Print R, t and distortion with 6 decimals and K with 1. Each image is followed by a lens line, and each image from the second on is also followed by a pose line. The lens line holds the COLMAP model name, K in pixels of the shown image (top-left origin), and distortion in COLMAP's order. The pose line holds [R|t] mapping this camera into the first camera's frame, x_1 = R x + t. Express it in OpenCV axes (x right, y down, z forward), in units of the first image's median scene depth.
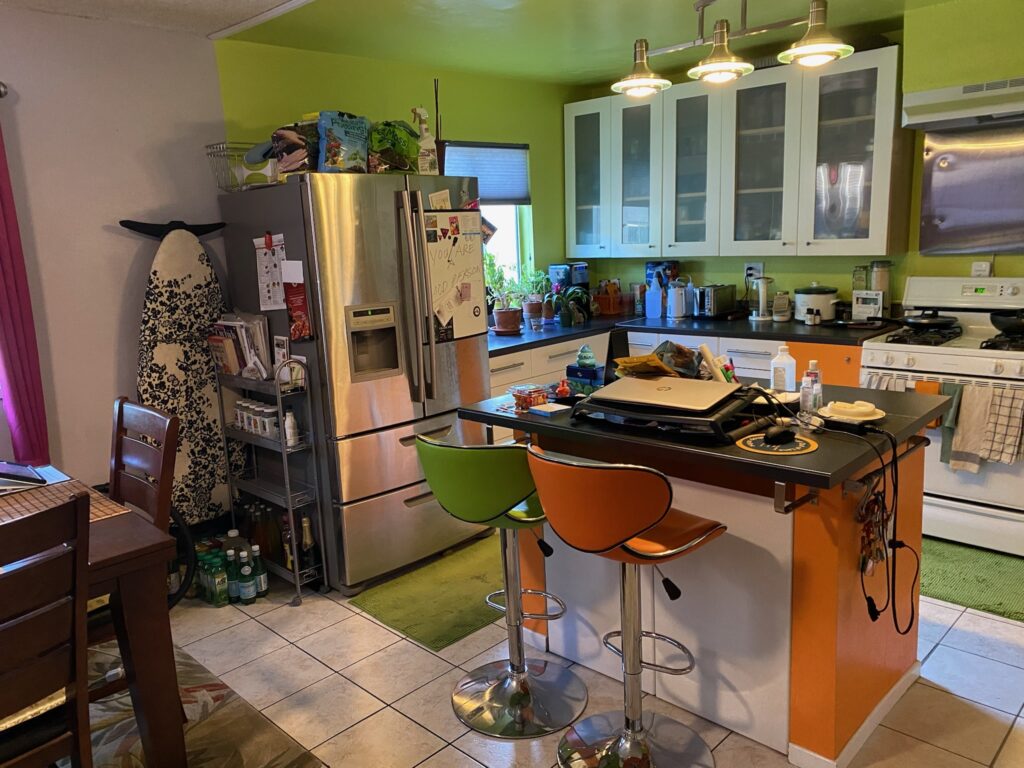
lens RADIAL K [[789.6, 0, 508.9], [0, 789.6, 388.3], [0, 0, 1]] dist [0.021338, -0.012788]
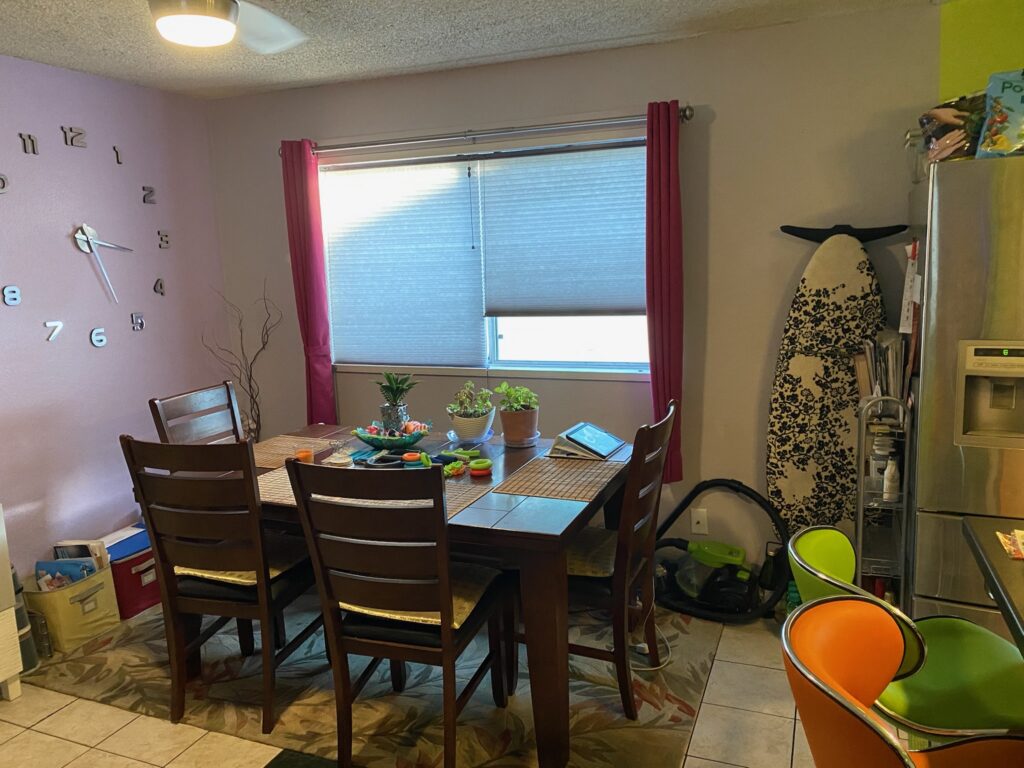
lens RADIAL K [[789.6, 0, 511.6], [0, 789.6, 384.1], [0, 0, 1]] dist [0.021338, -0.012788]
pose [[0.374822, 0.174188, -0.910586, 0.288598], [-0.165229, 0.979017, 0.119265, -0.074562], [0.912254, 0.105752, 0.395738, 0.298305]]
